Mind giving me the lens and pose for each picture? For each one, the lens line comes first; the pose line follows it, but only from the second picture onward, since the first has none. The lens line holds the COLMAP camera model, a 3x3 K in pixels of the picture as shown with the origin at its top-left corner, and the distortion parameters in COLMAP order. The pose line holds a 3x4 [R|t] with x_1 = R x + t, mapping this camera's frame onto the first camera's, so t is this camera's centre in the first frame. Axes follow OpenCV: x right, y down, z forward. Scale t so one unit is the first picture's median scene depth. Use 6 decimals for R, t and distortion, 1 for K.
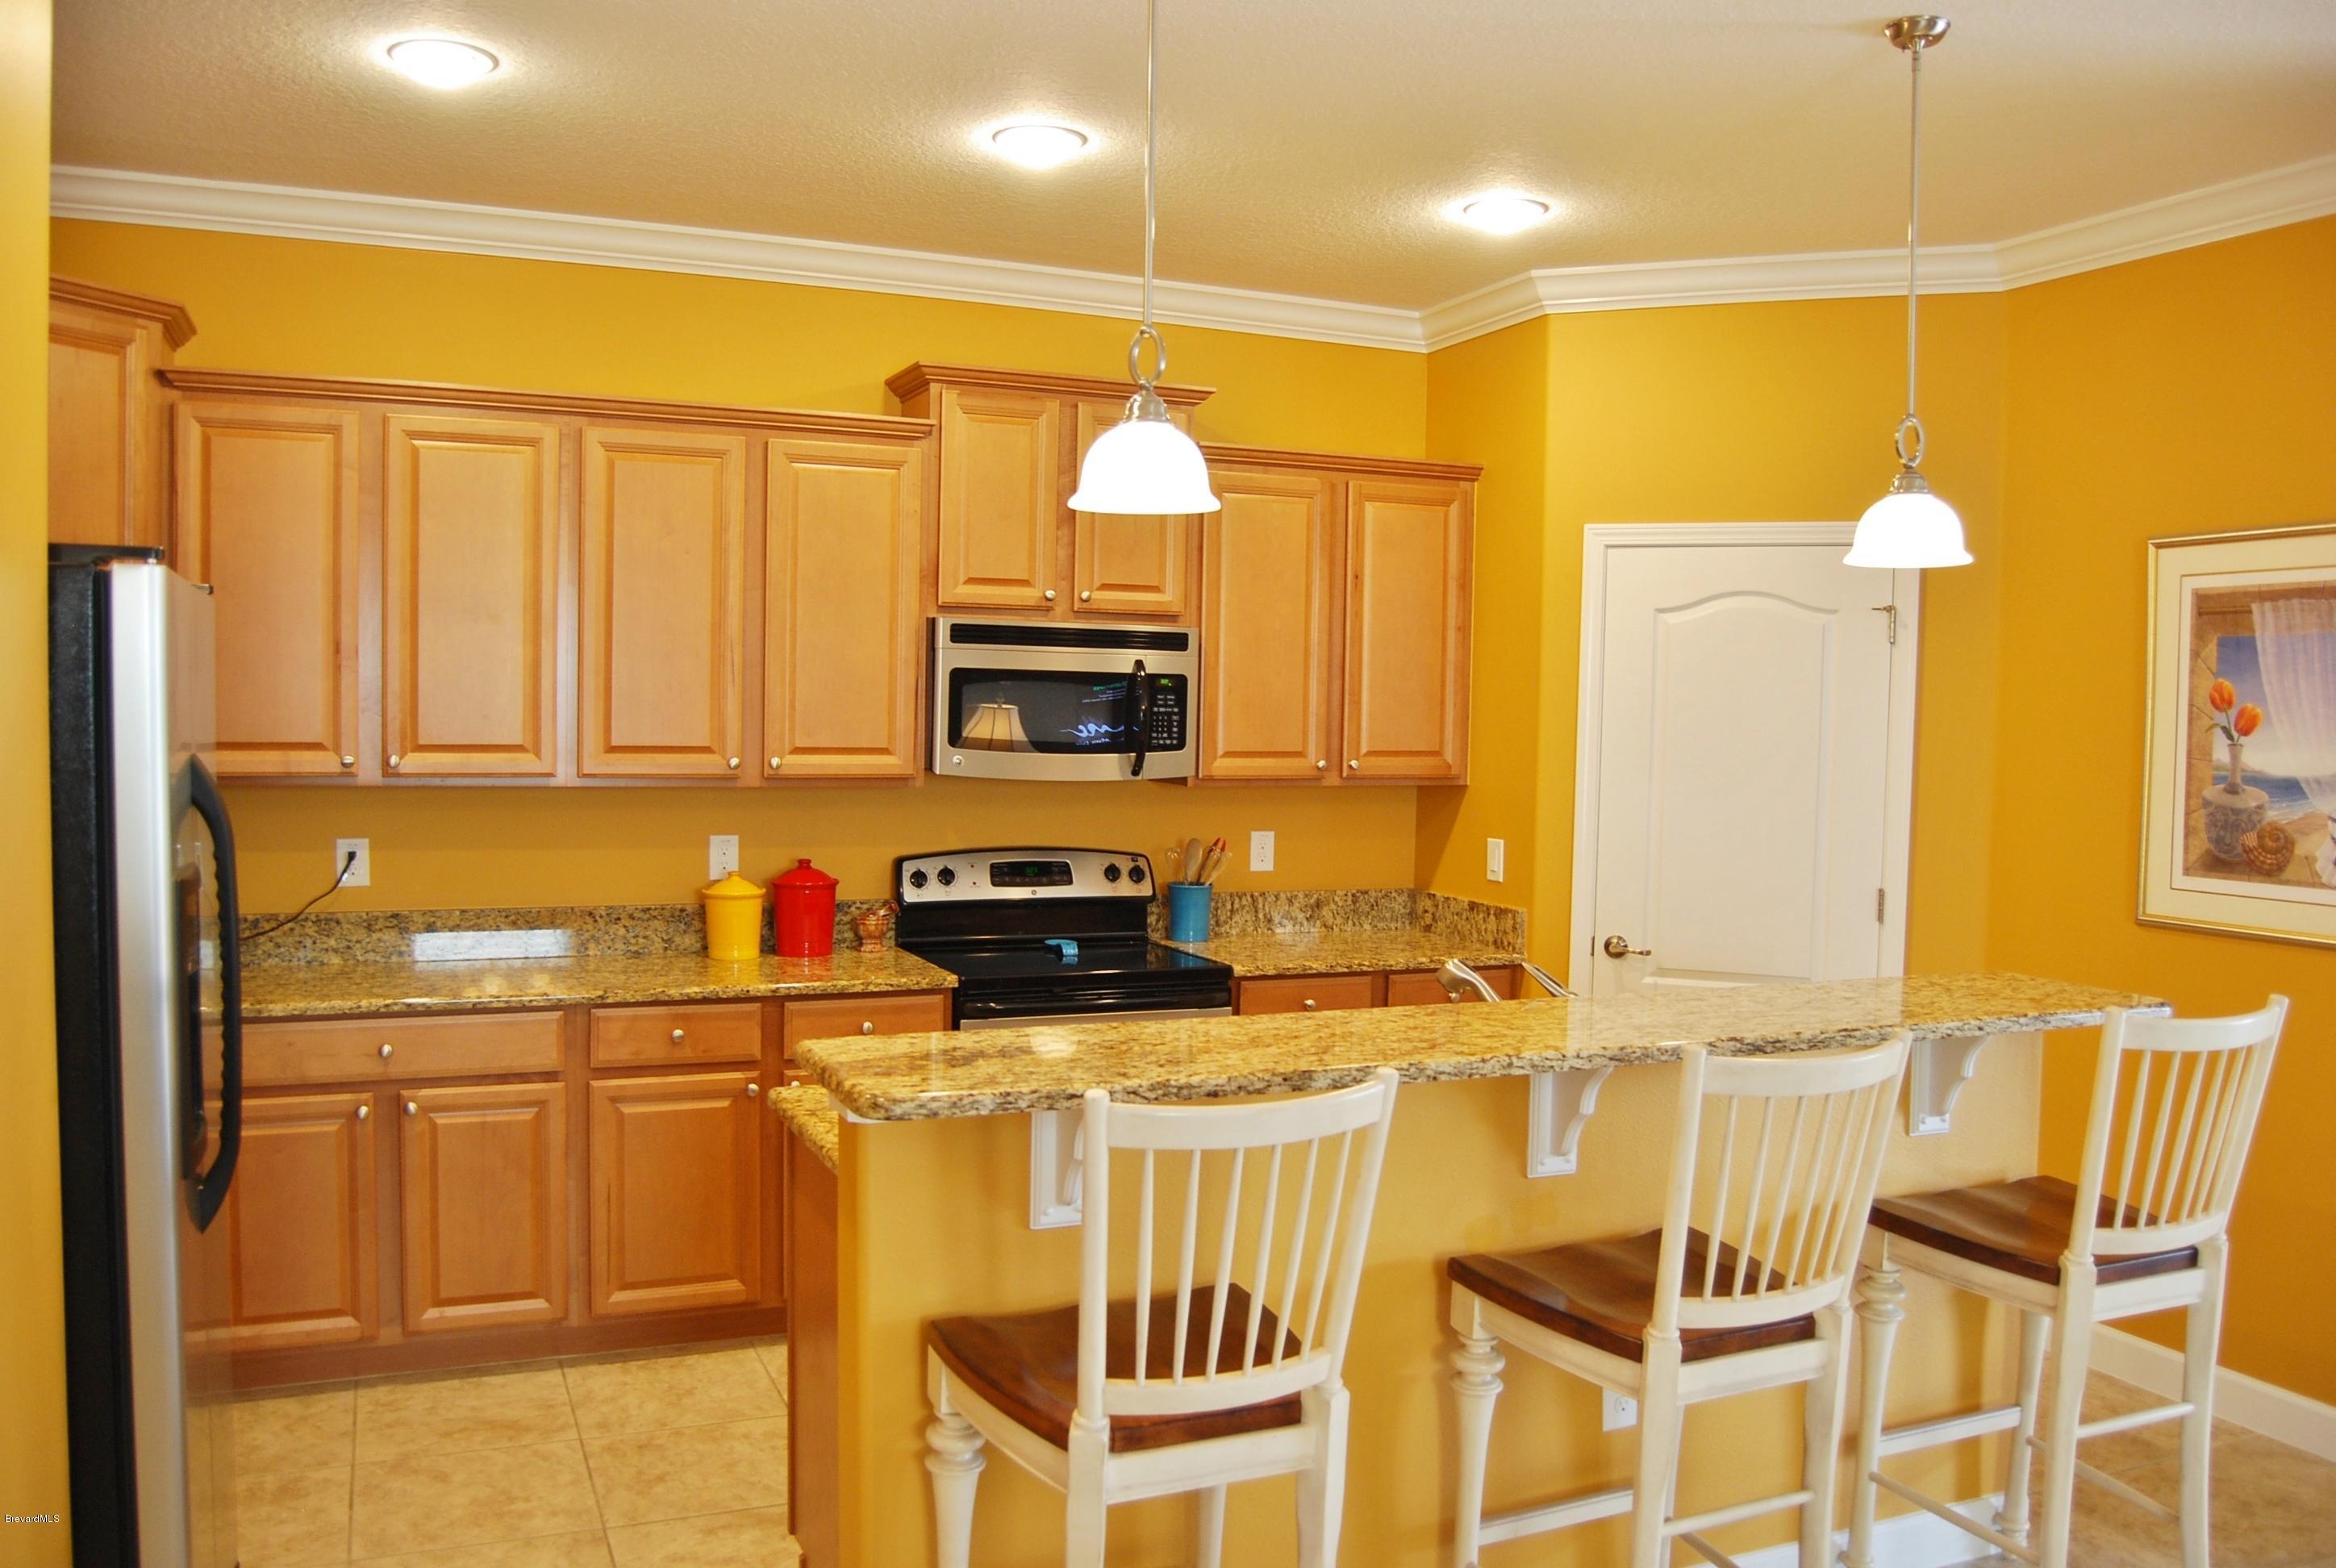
lens RADIAL K [[1848.1, 0, 1170.7], [0, 1848.1, 807.2], [0, 0, 1]] dist [-0.091213, 0.036518]
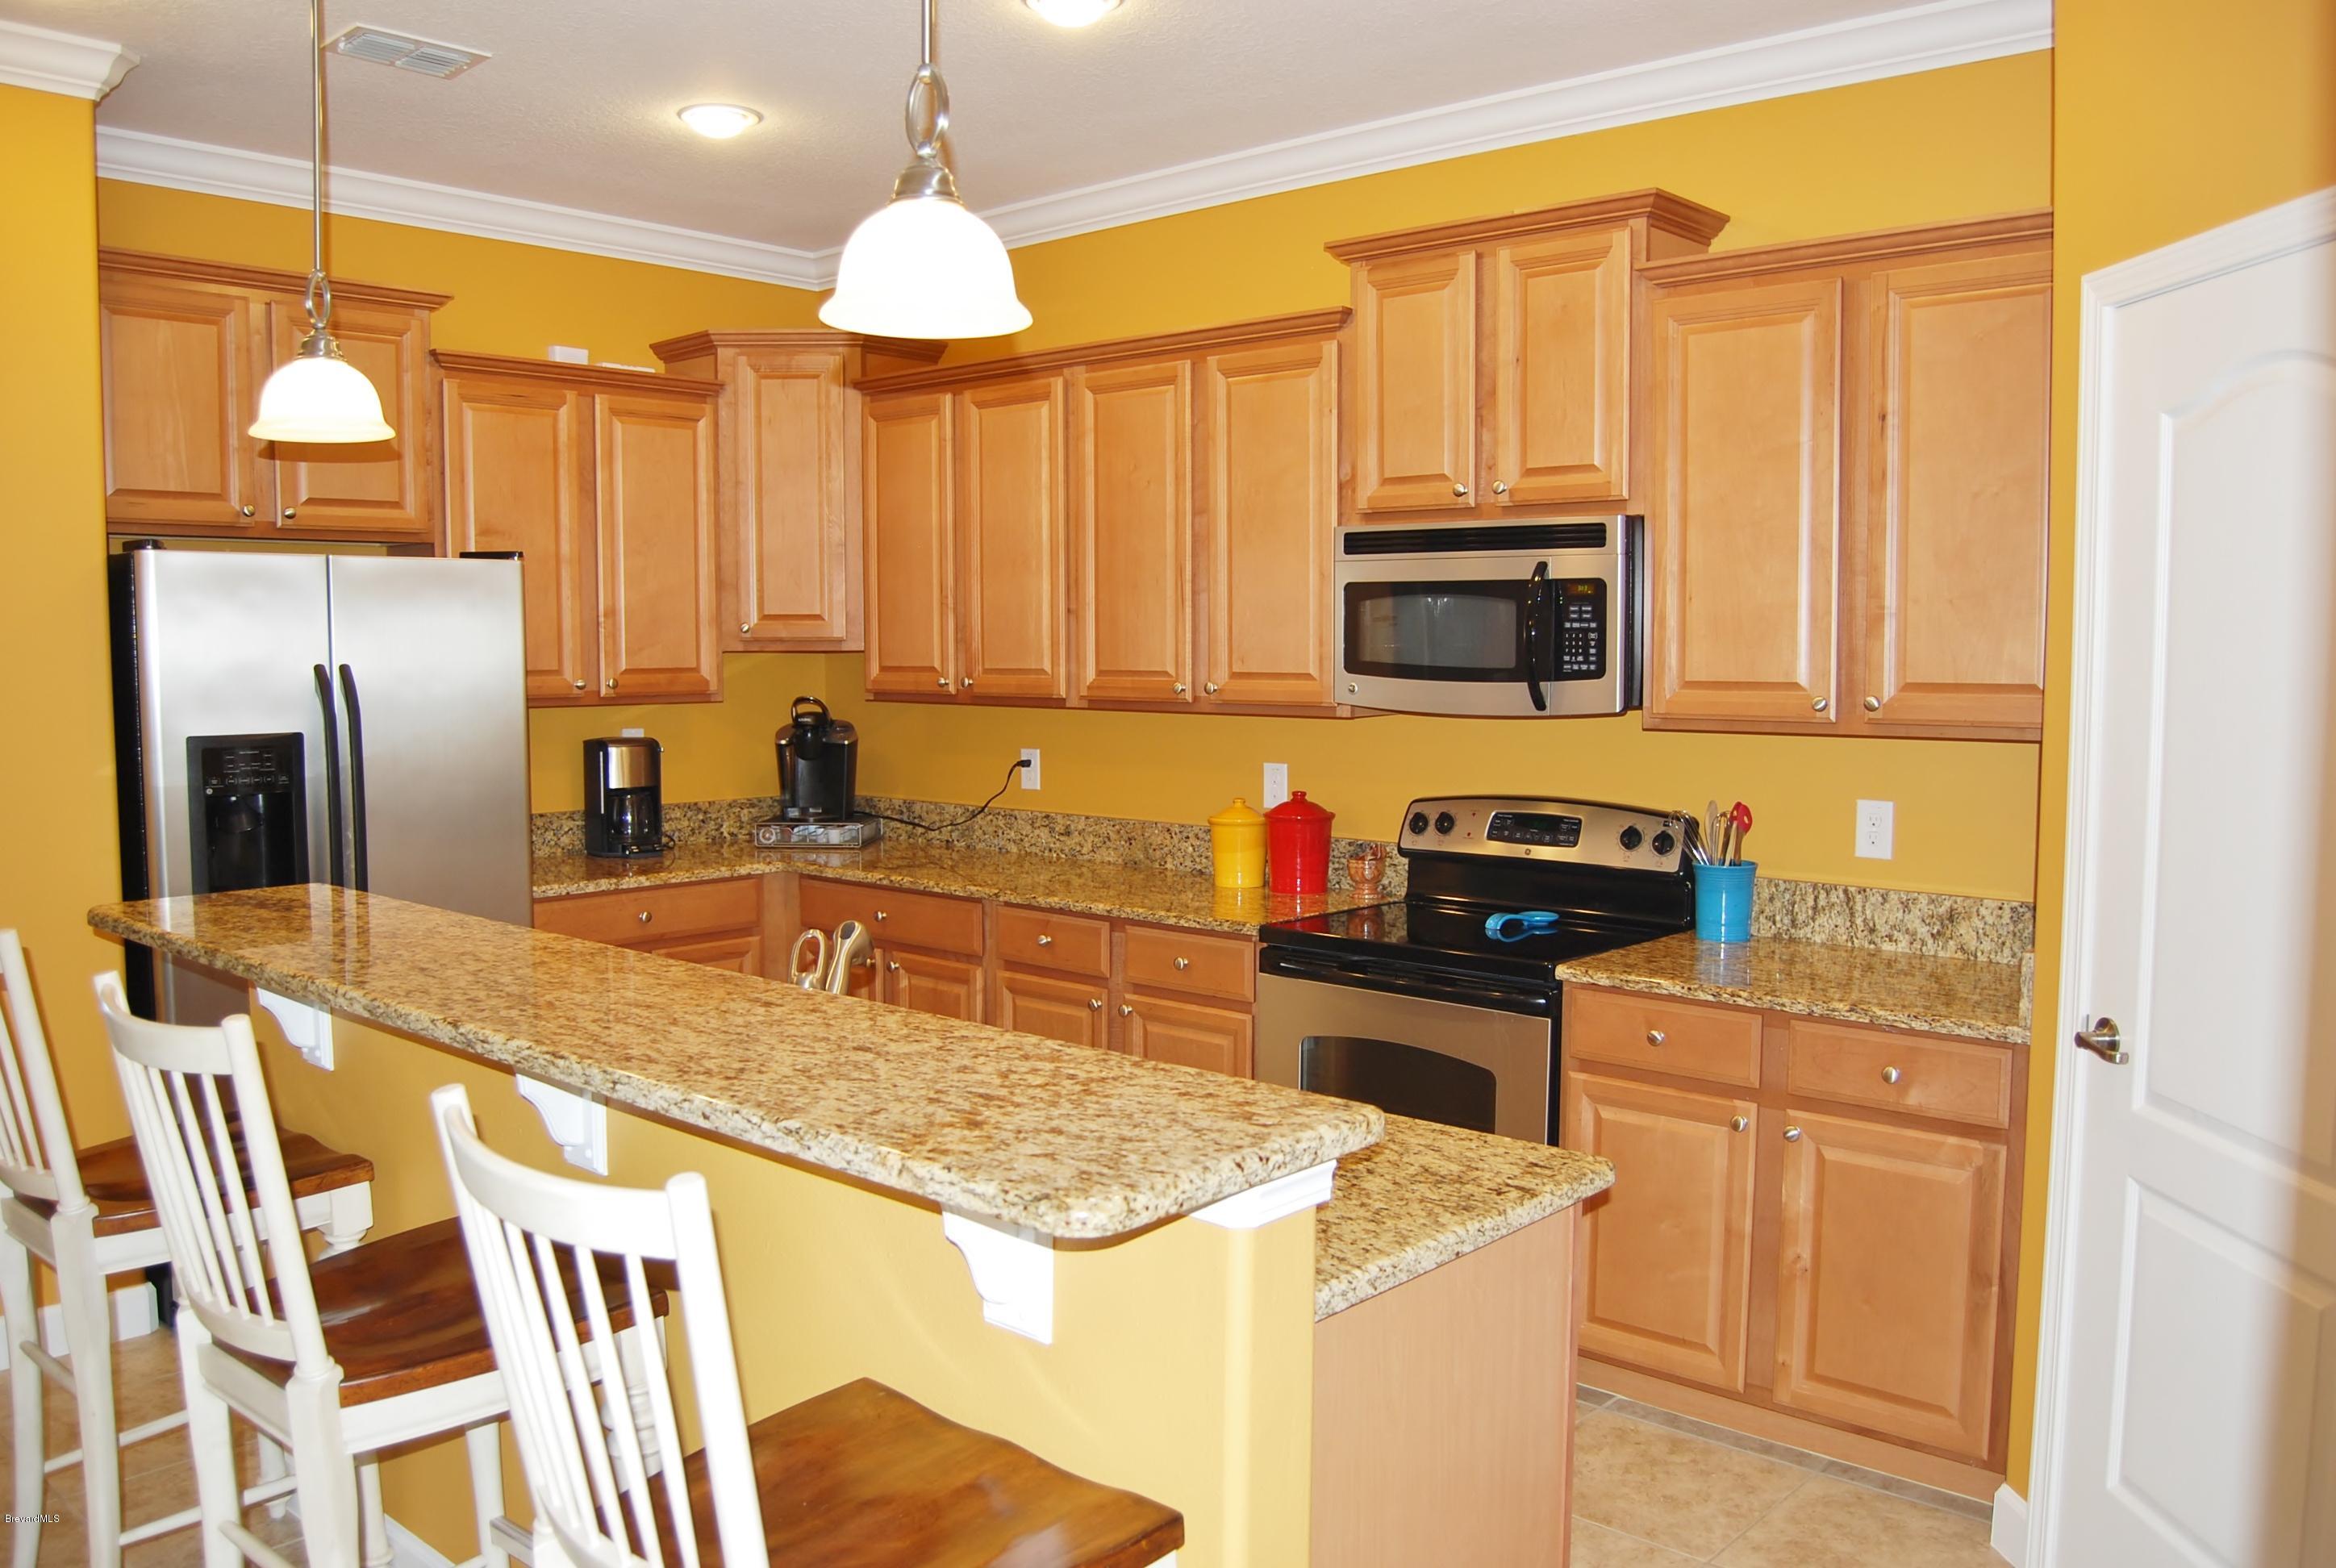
lens RADIAL K [[1848.1, 0, 1170.7], [0, 1848.1, 807.2], [0, 0, 1]] dist [-0.091213, 0.036518]
pose [[0.415250, 0.064006, -0.907453, 0.639197], [-0.042621, 0.997795, 0.050874, -0.009193], [0.908708, 0.017551, 0.417062, 0.541174]]
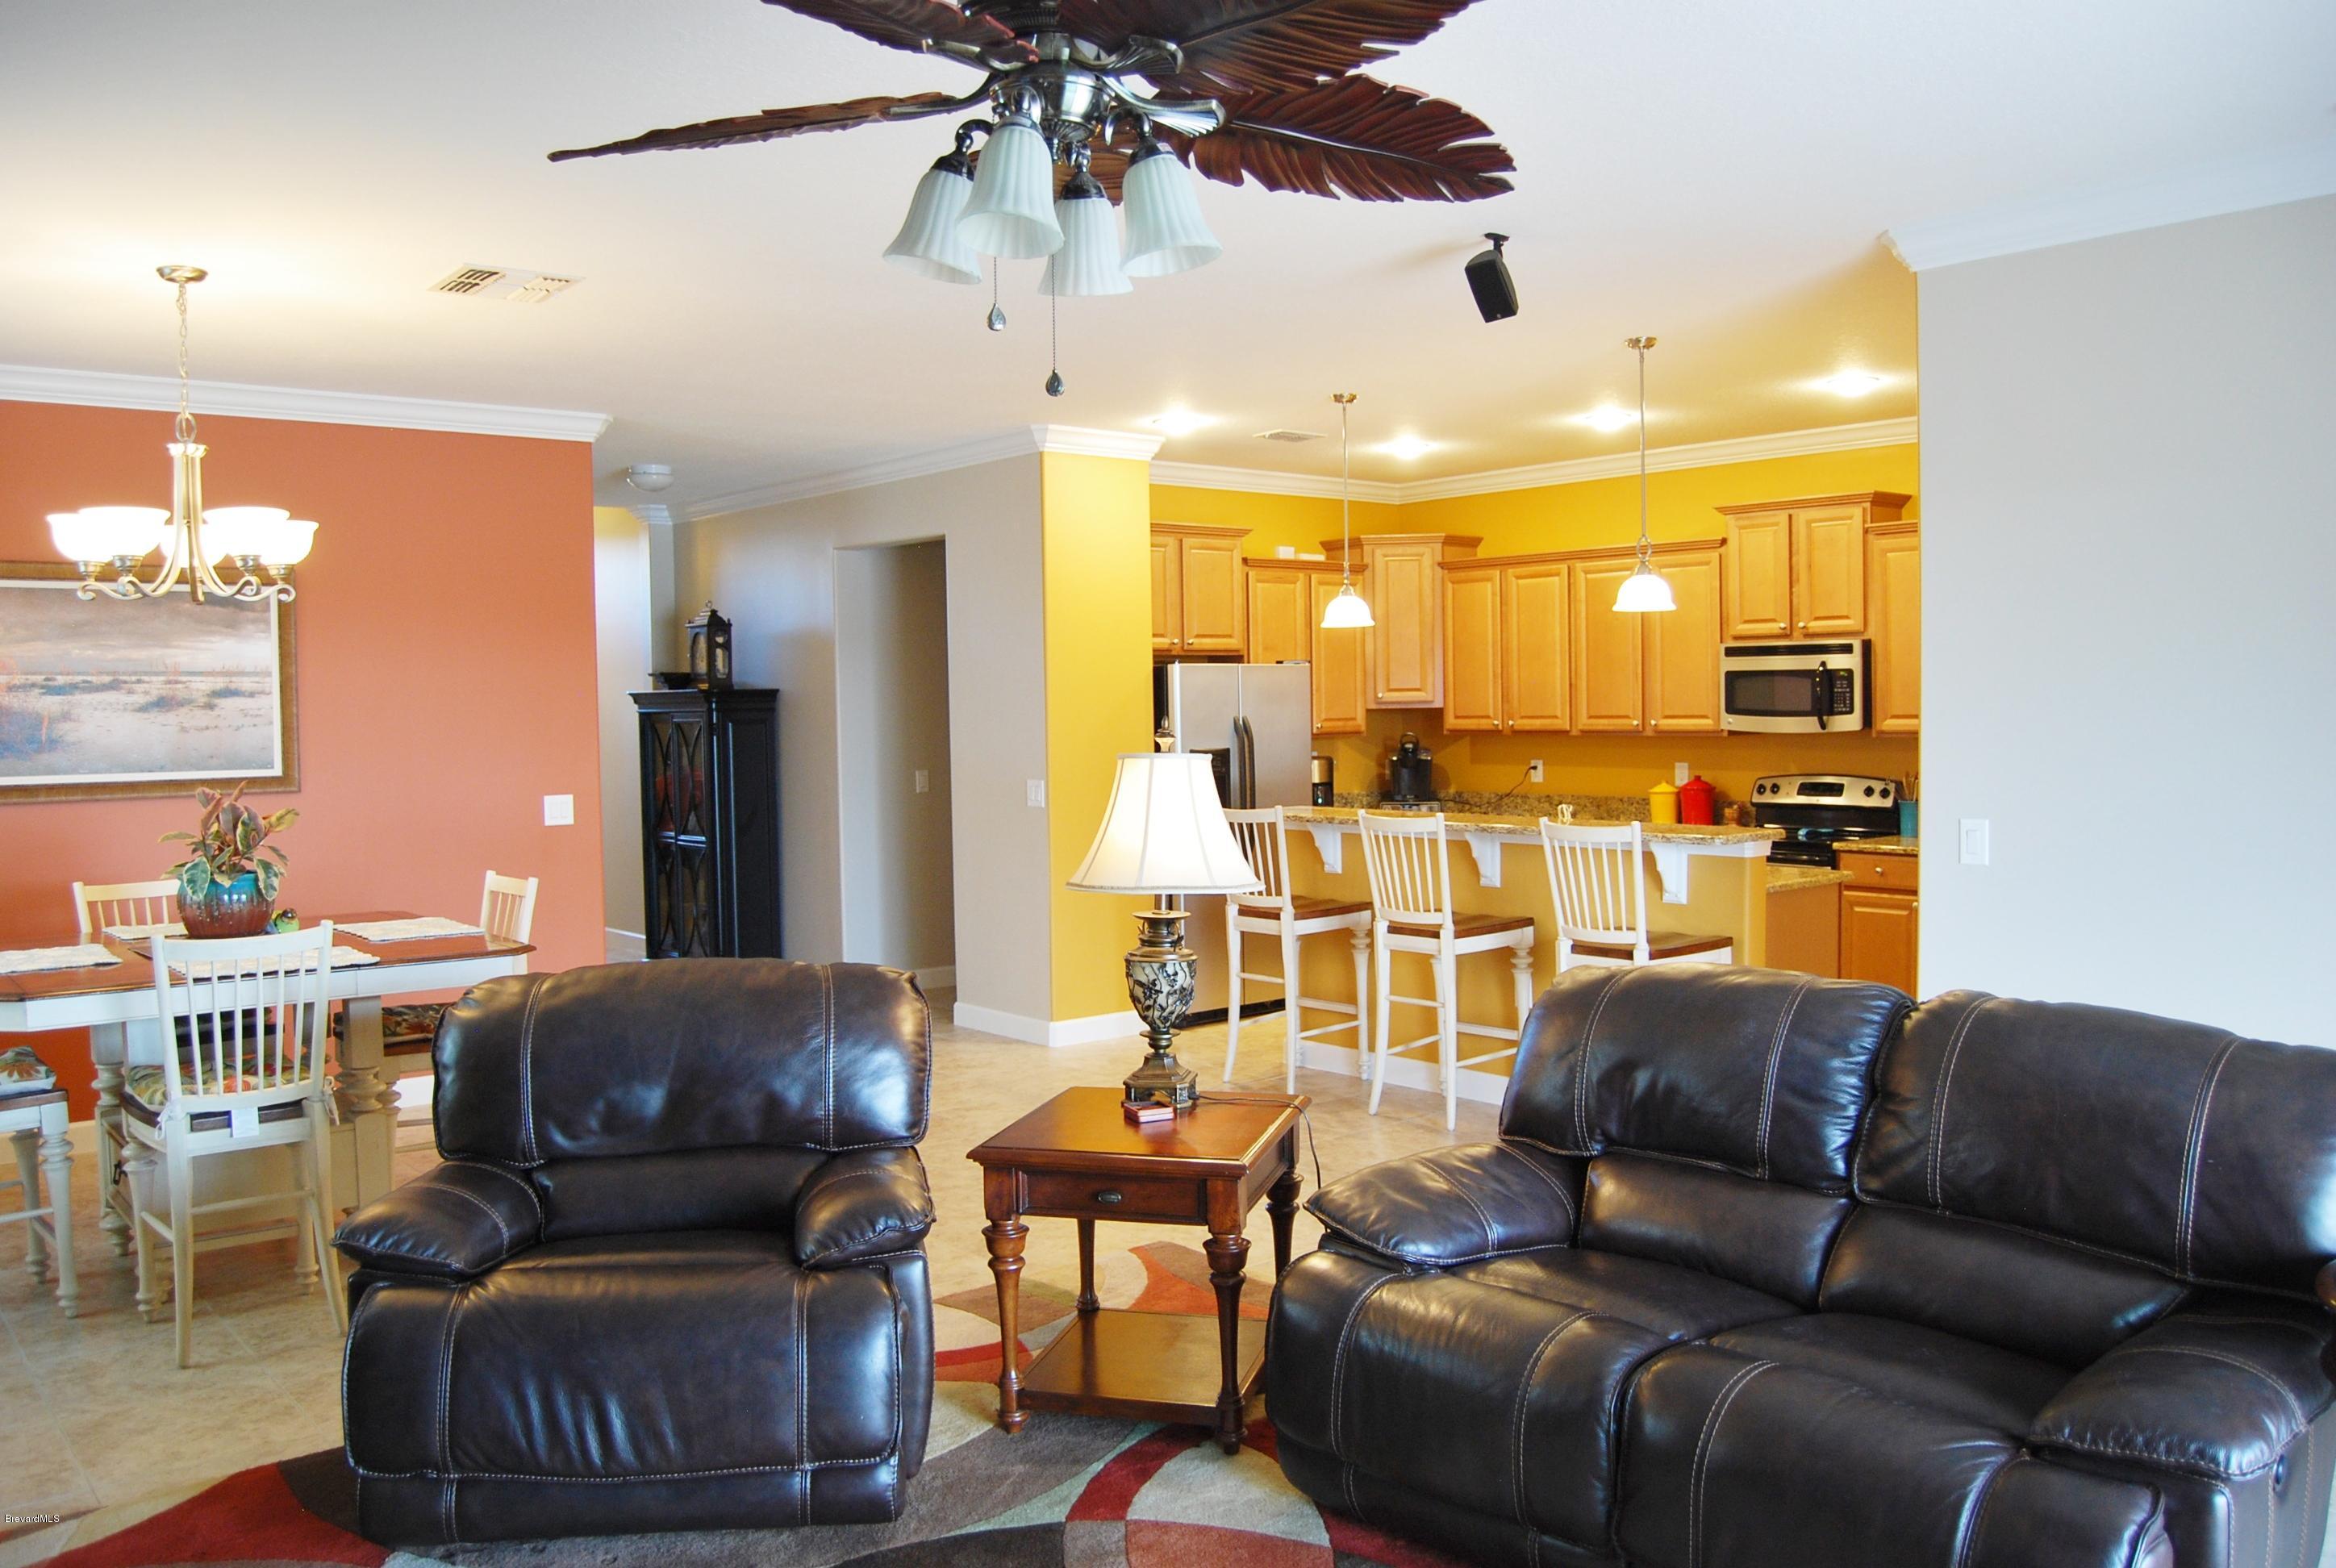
lens RADIAL K [[1848.1, 0, 1170.7], [0, 1848.1, 807.2], [0, 0, 1]] dist [-0.091213, 0.036518]
pose [[0.286874, 0.030890, -0.957470, 1.432515], [-0.031350, 0.999247, 0.022845, 0.034686], [0.957455, 0.023463, 0.287626, -0.048352]]
